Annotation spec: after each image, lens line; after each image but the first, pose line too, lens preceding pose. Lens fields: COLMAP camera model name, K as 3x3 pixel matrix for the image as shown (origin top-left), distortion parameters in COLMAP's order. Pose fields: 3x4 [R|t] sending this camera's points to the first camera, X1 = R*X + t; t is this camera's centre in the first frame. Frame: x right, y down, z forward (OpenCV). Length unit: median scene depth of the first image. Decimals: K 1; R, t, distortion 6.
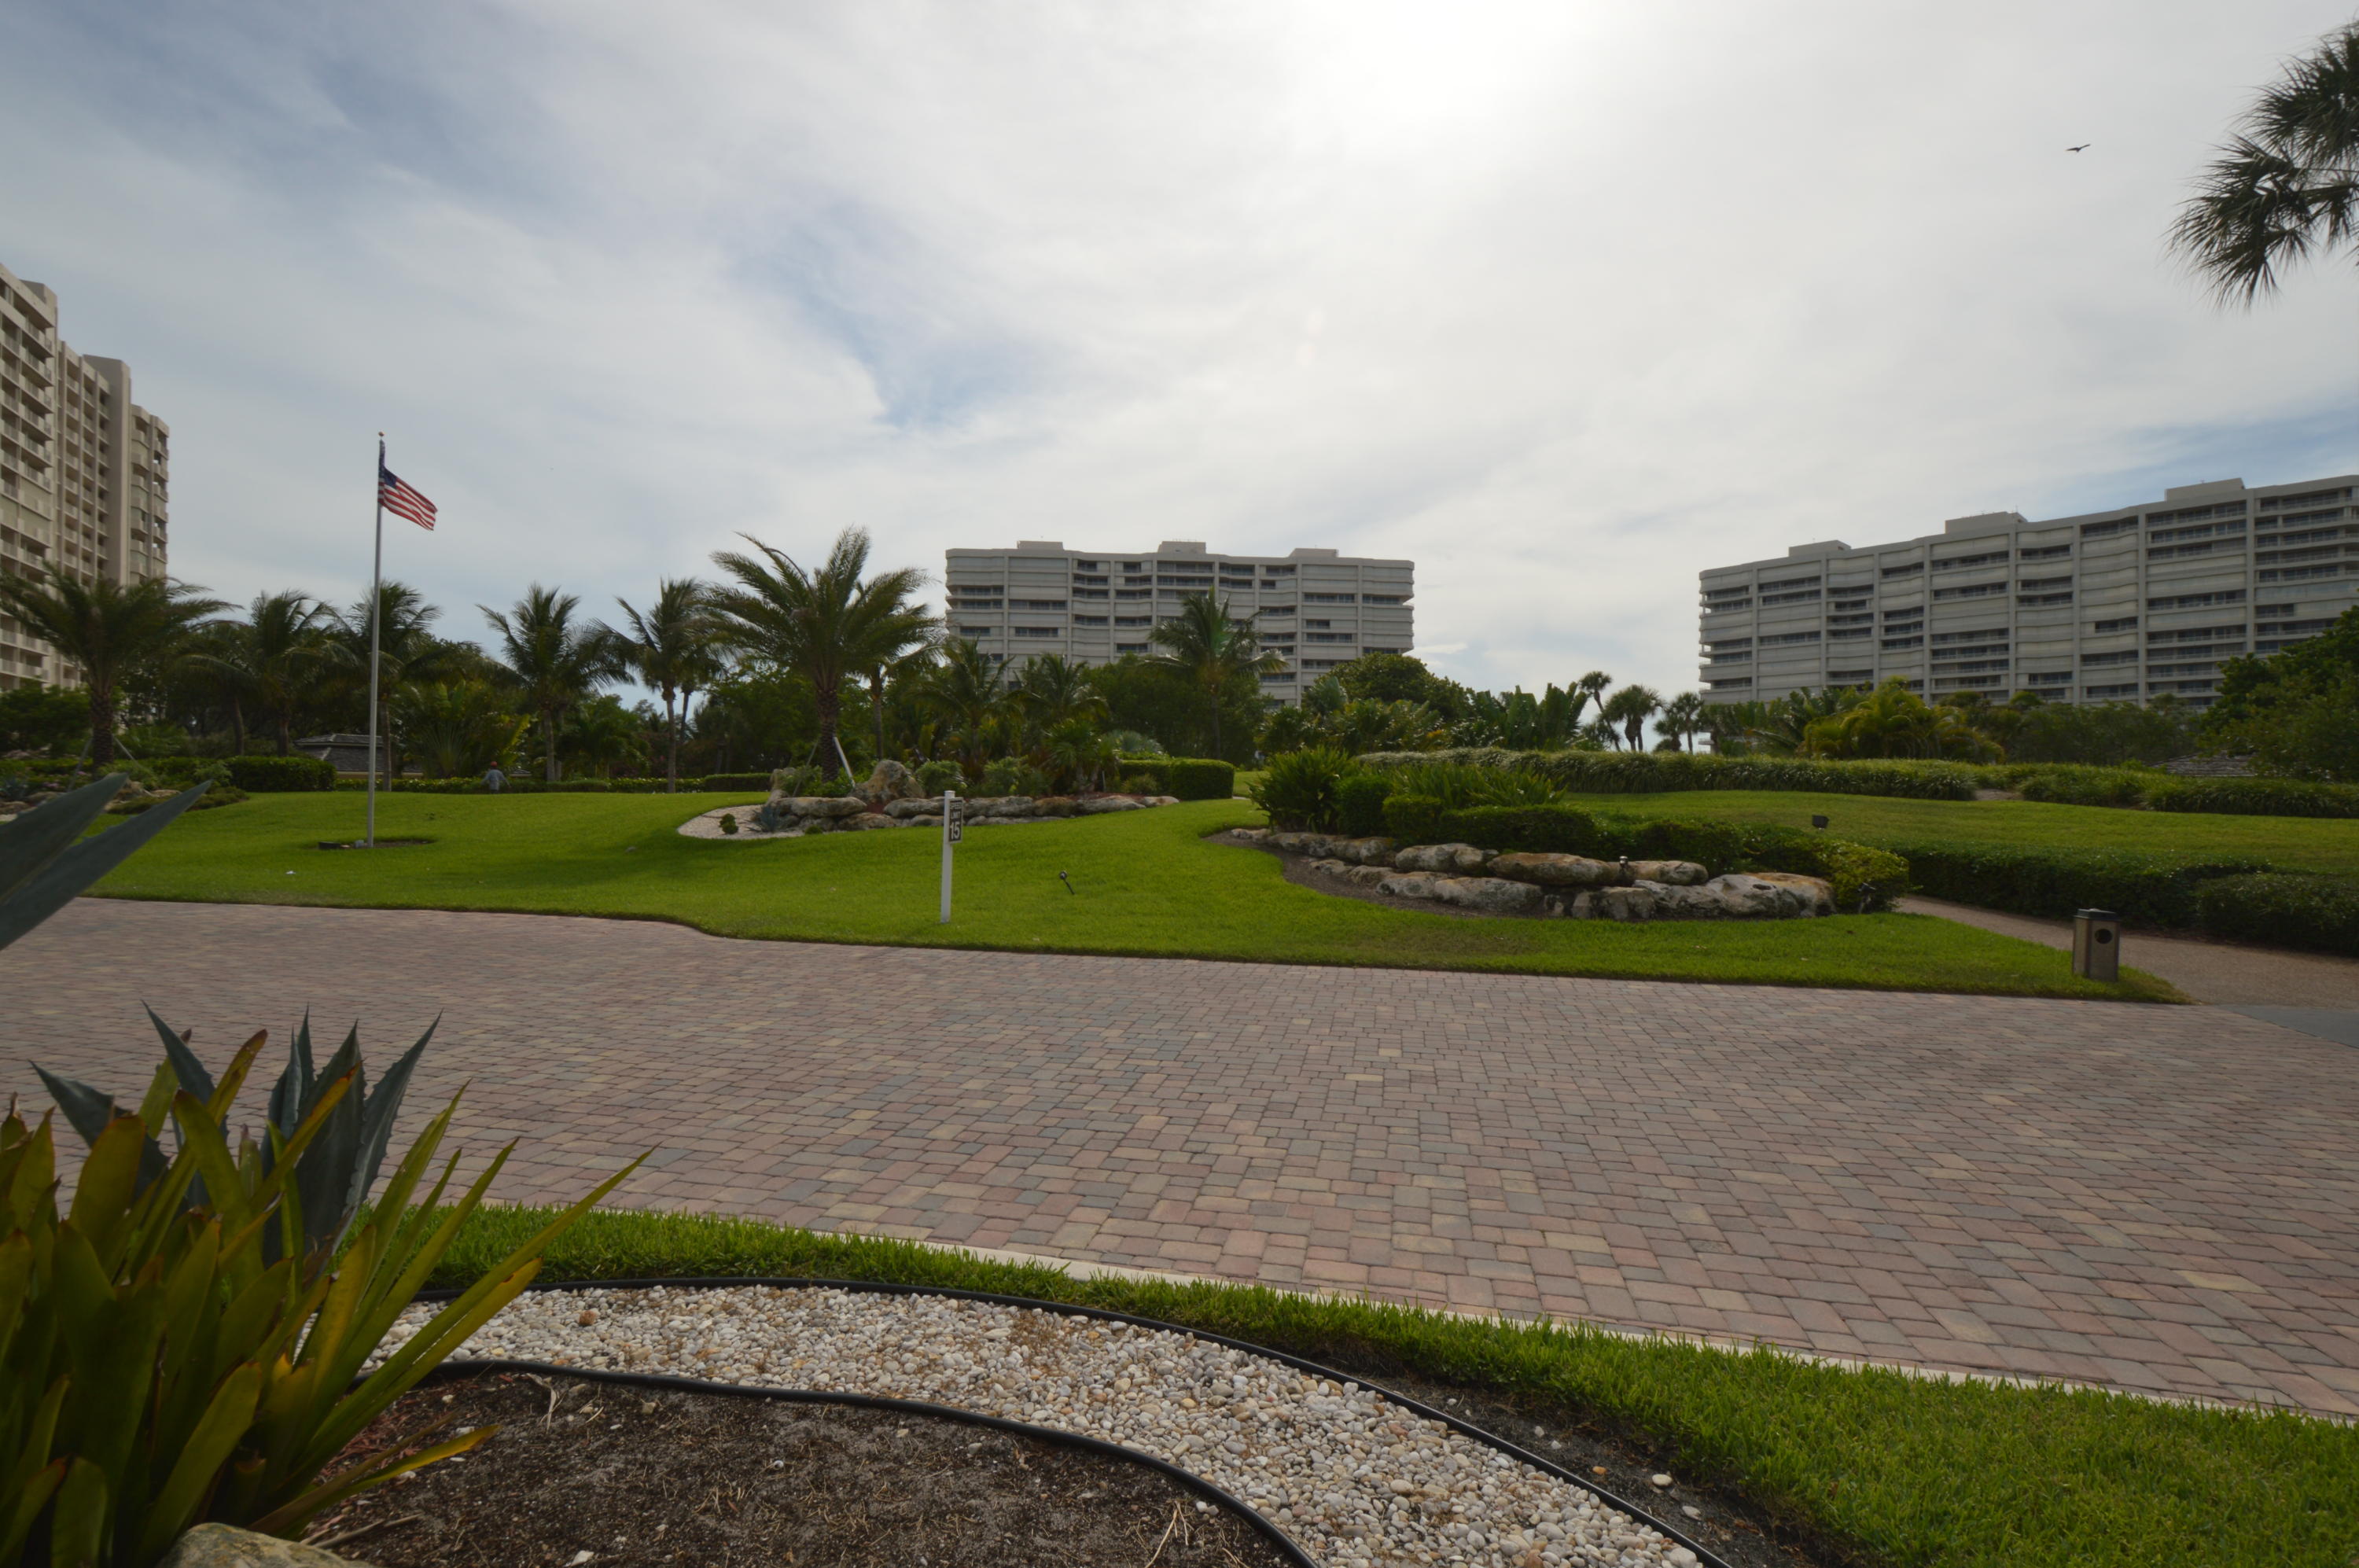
lens RADIAL K [[1032.6, 0, 1183.8], [0, 1032.6, 786.0], [0, 0, 1]] dist [0.000733, -0.007442]
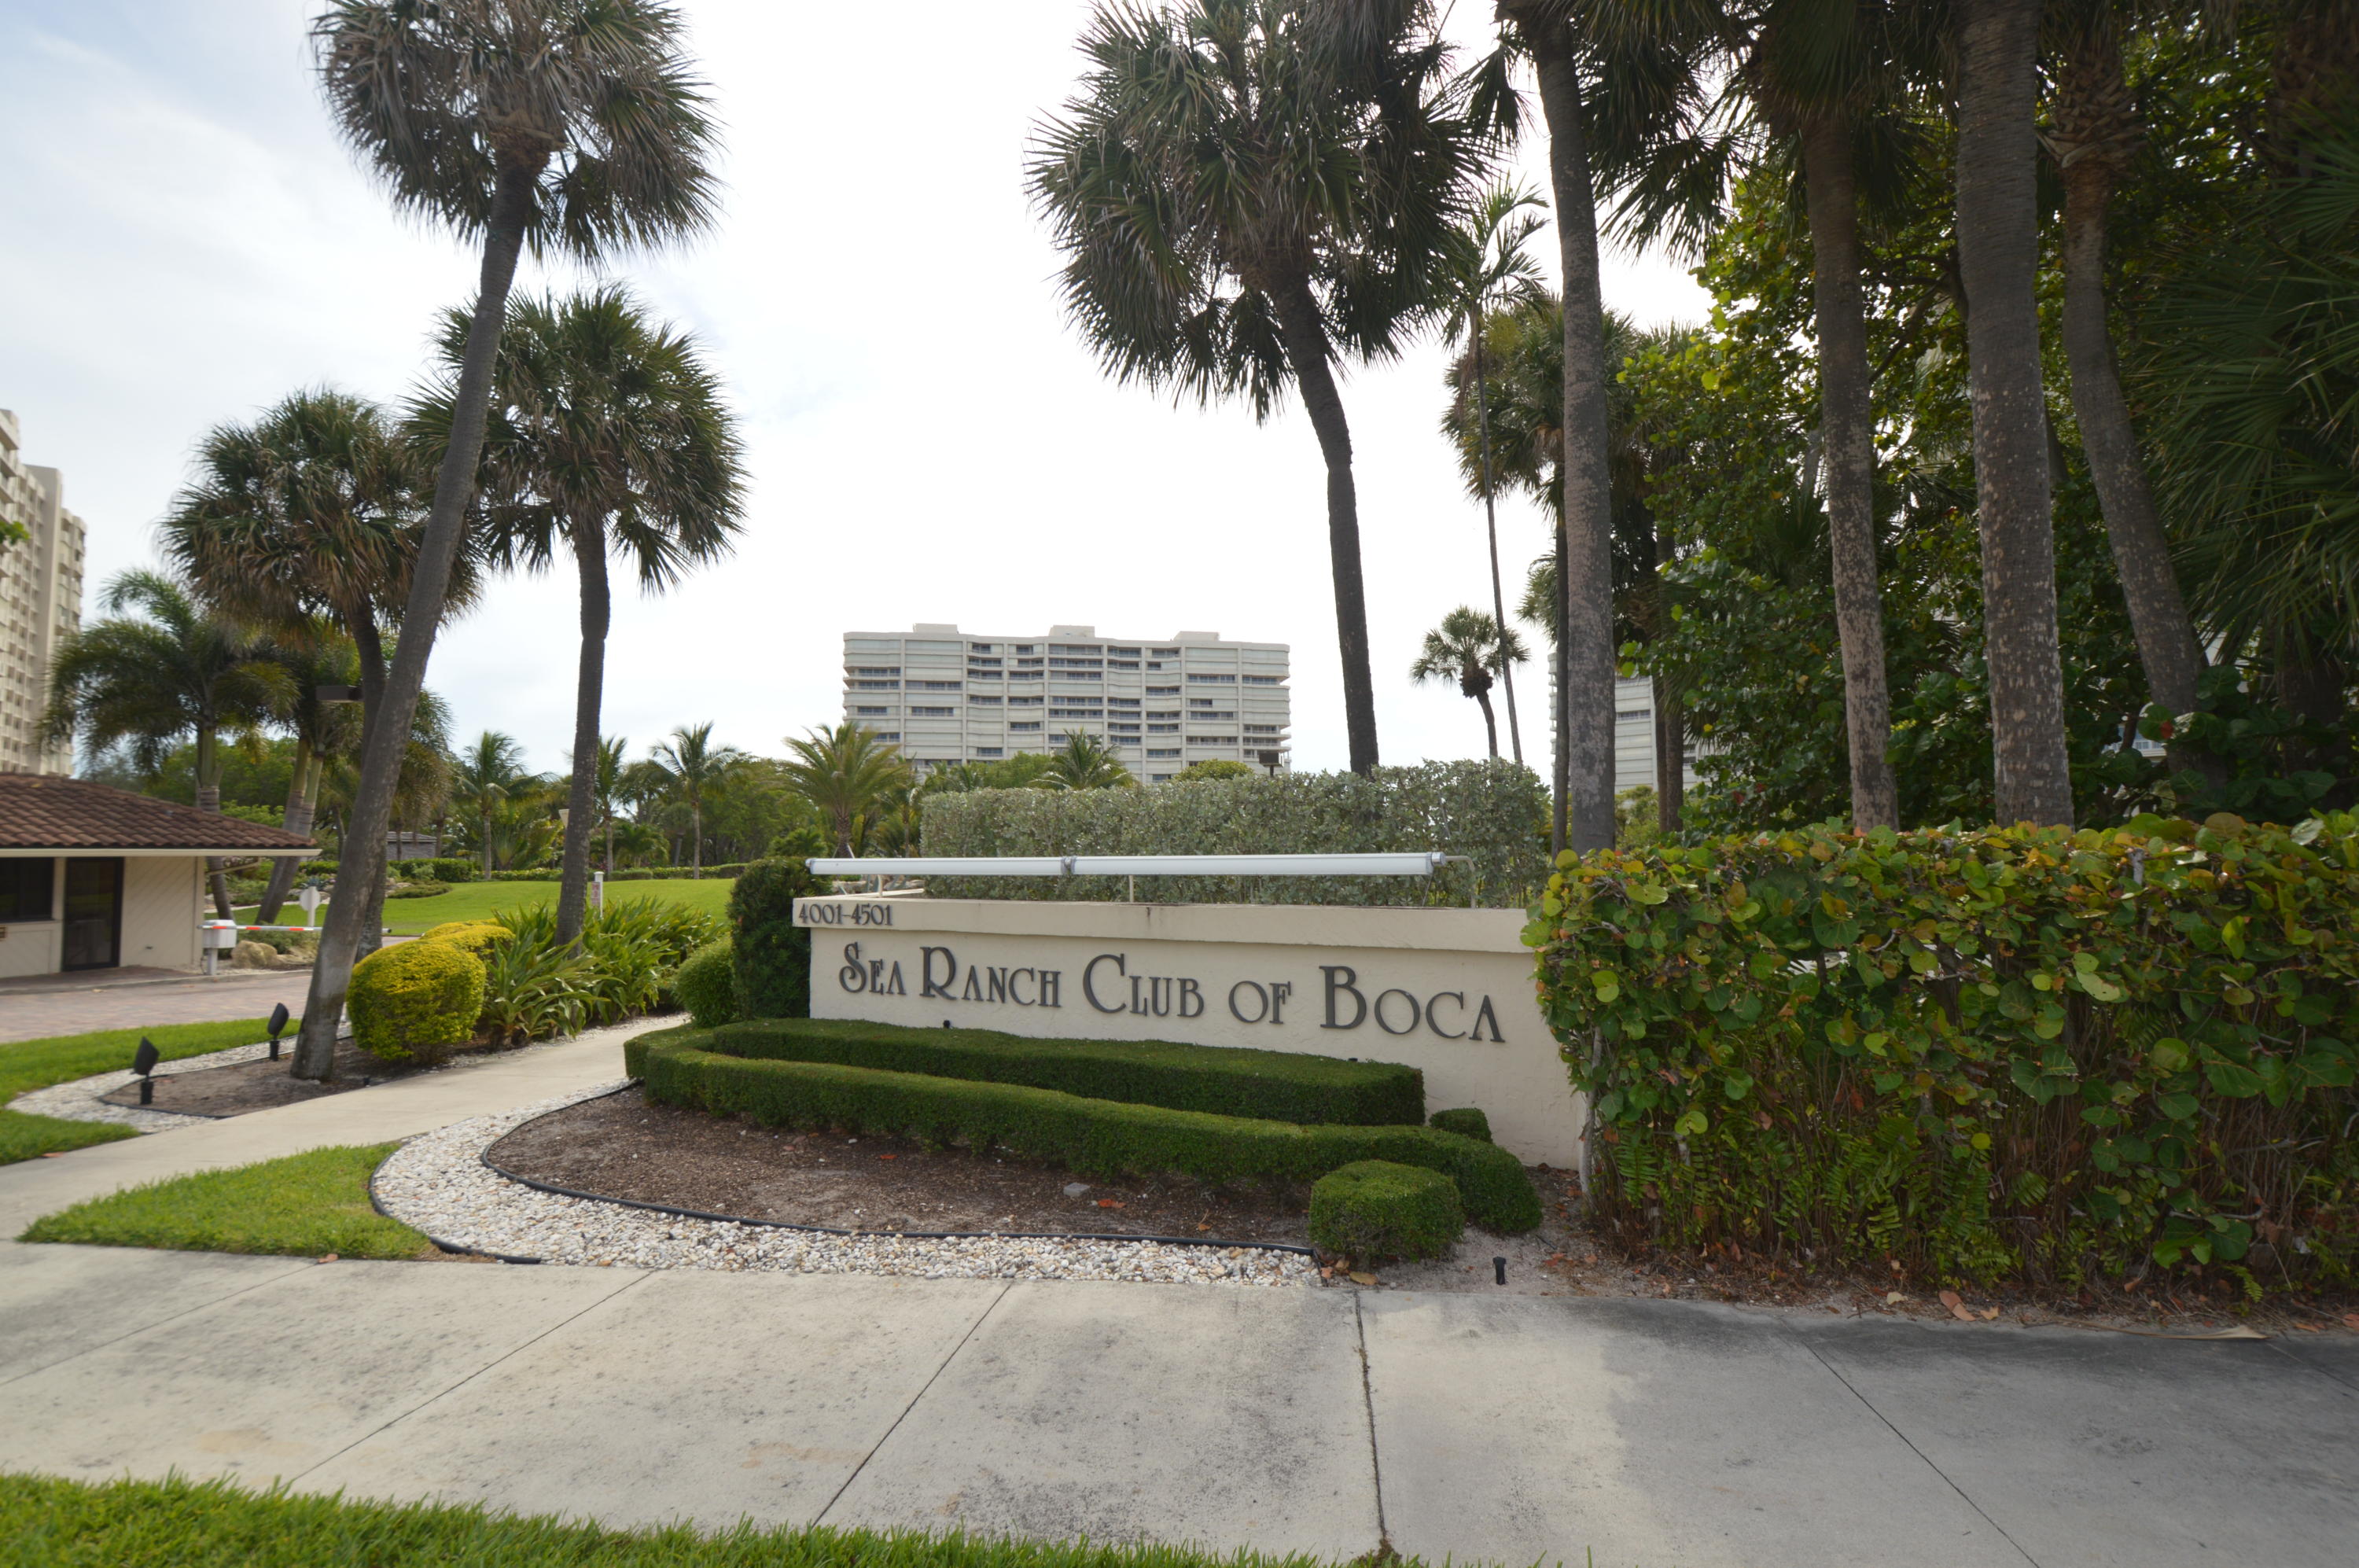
lens RADIAL K [[1082.3, 0, 1179.5], [0, 1082.3, 784.0], [0, 0, 1]] dist [0.000903, -0.014763]
pose [[0.995815, -0.009148, 0.090932, 0.005987], [0.014939, 0.997889, -0.063207, -0.003725], [-0.090162, 0.064301, 0.993849, -0.110459]]
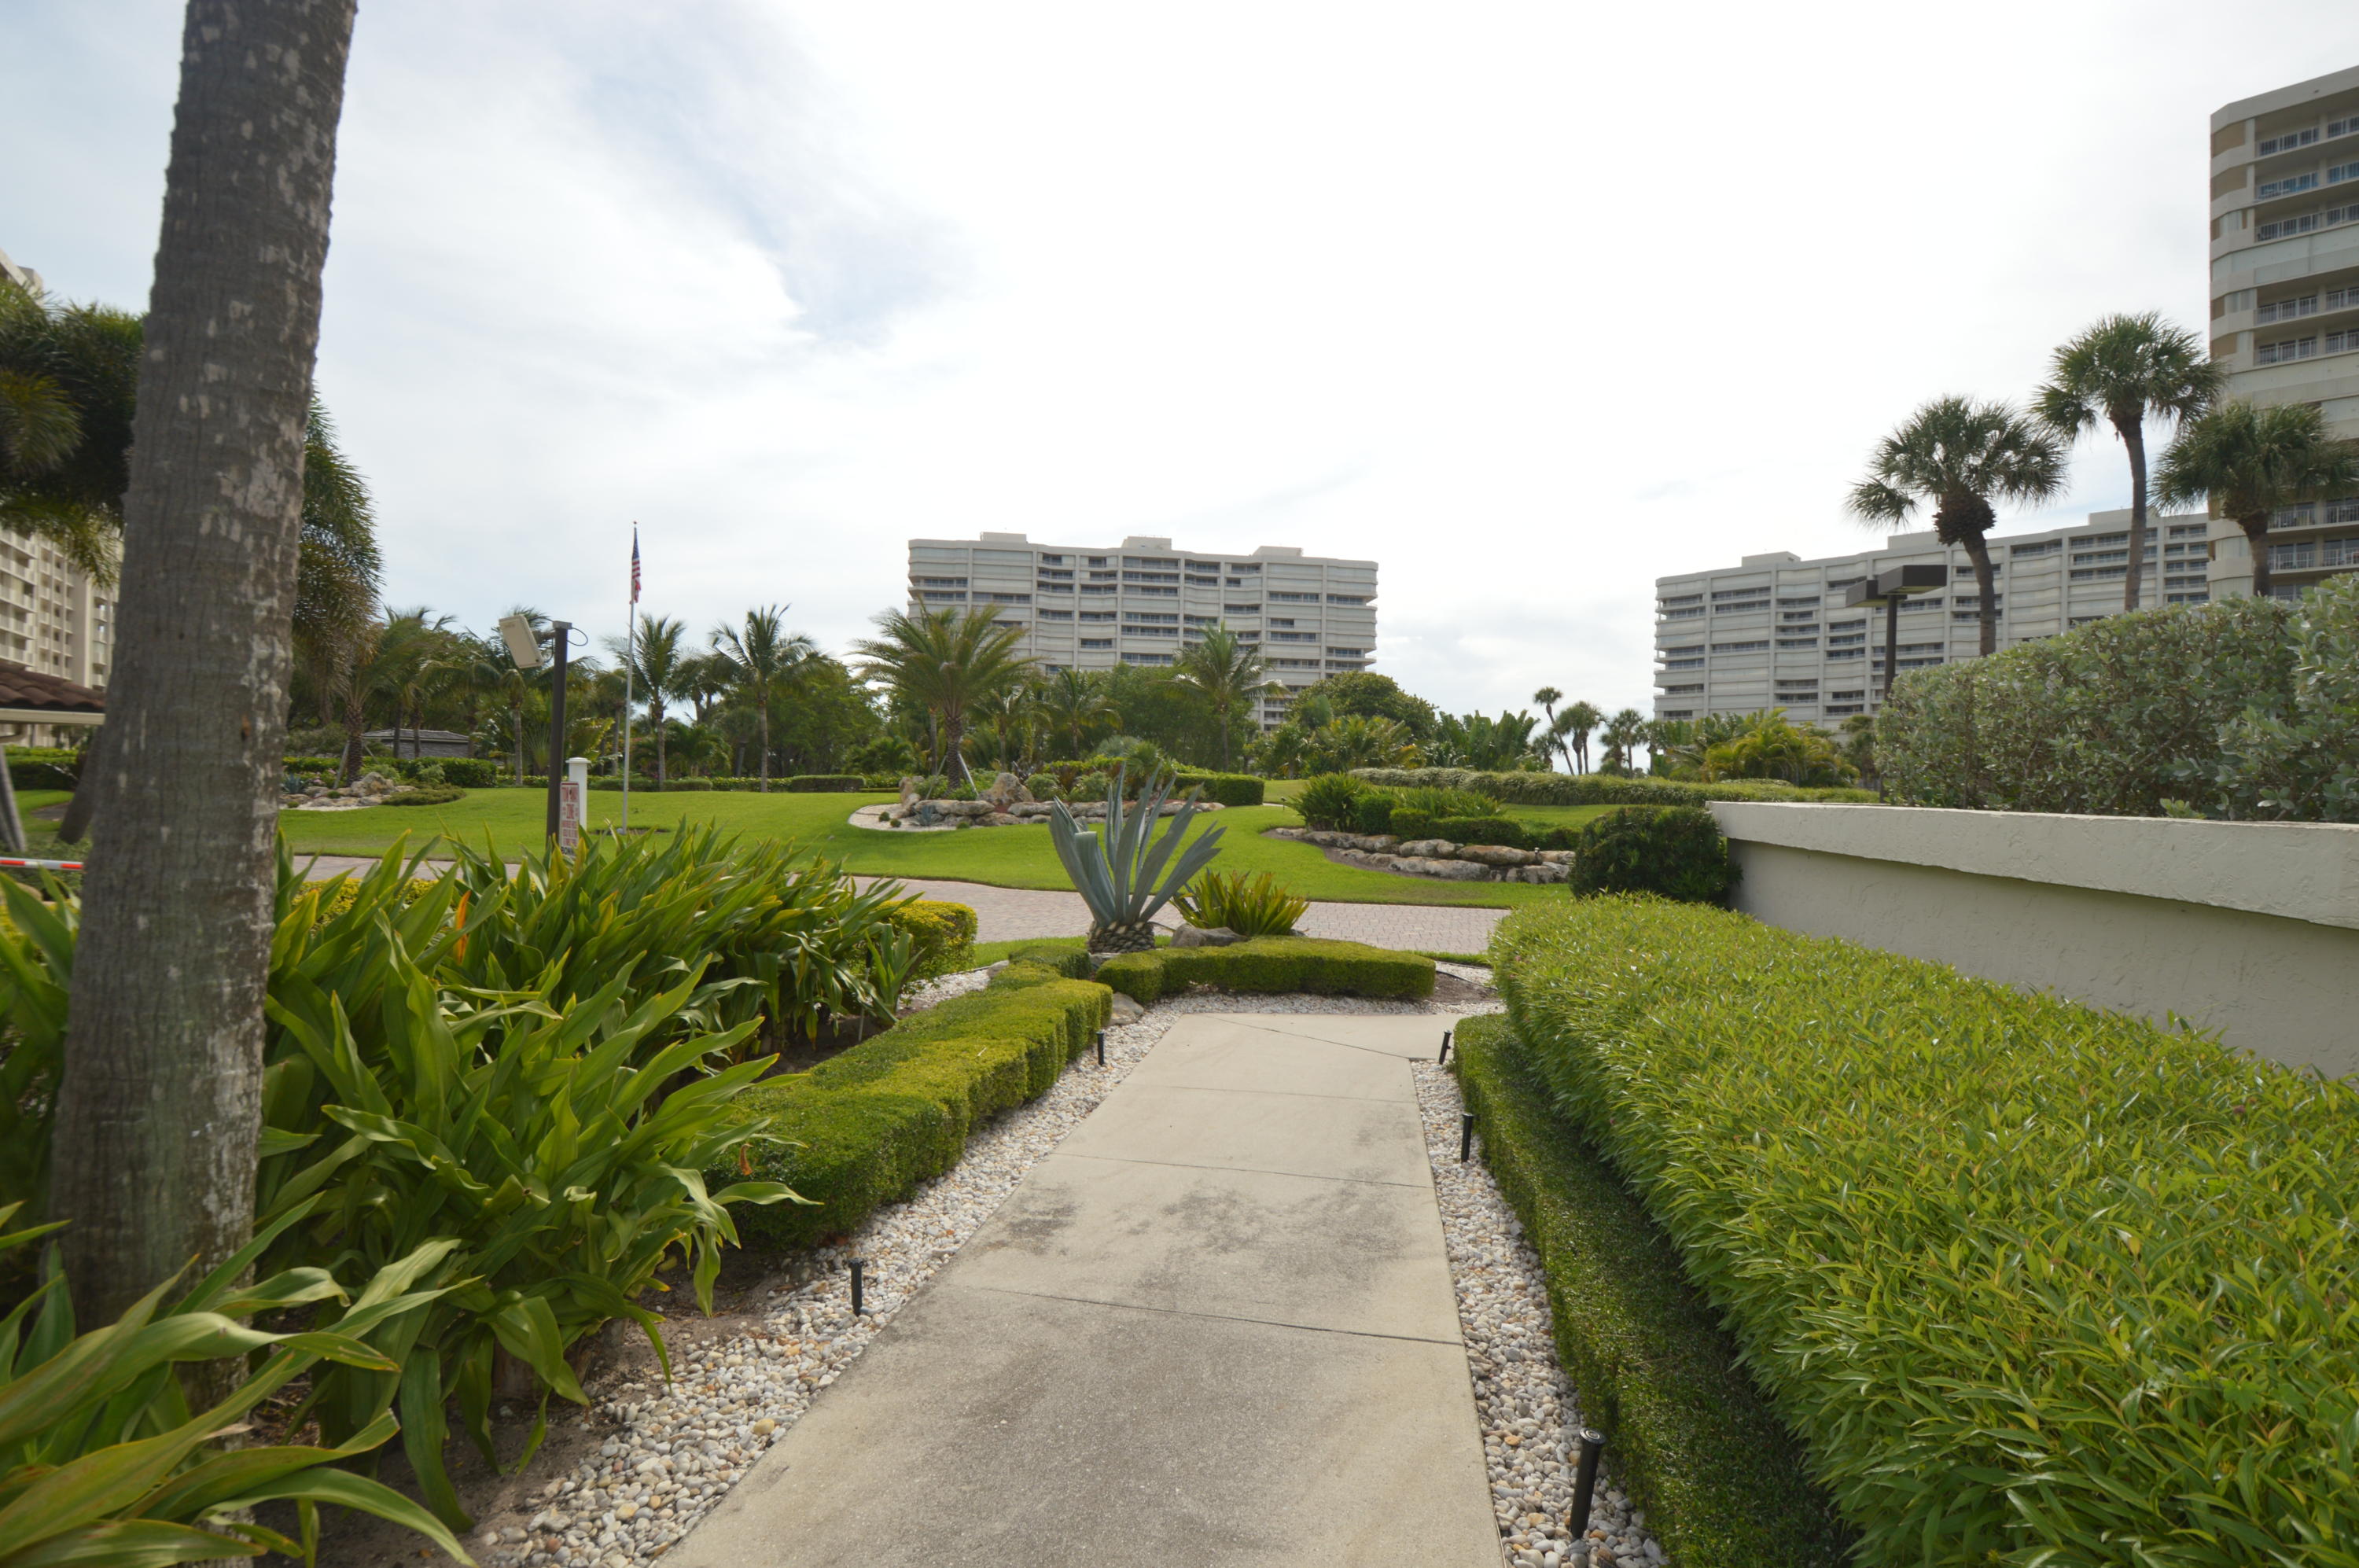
lens RADIAL K [[1082.3, 0, 1179.5], [0, 1082.3, 784.0], [0, 0, 1]] dist [0.000903, -0.014763]
pose [[0.998900, 0.013622, 0.044858, -0.016391], [-0.013770, 0.999901, 0.003004, -0.002323], [-0.044813, -0.003619, 0.998989, -0.050797]]
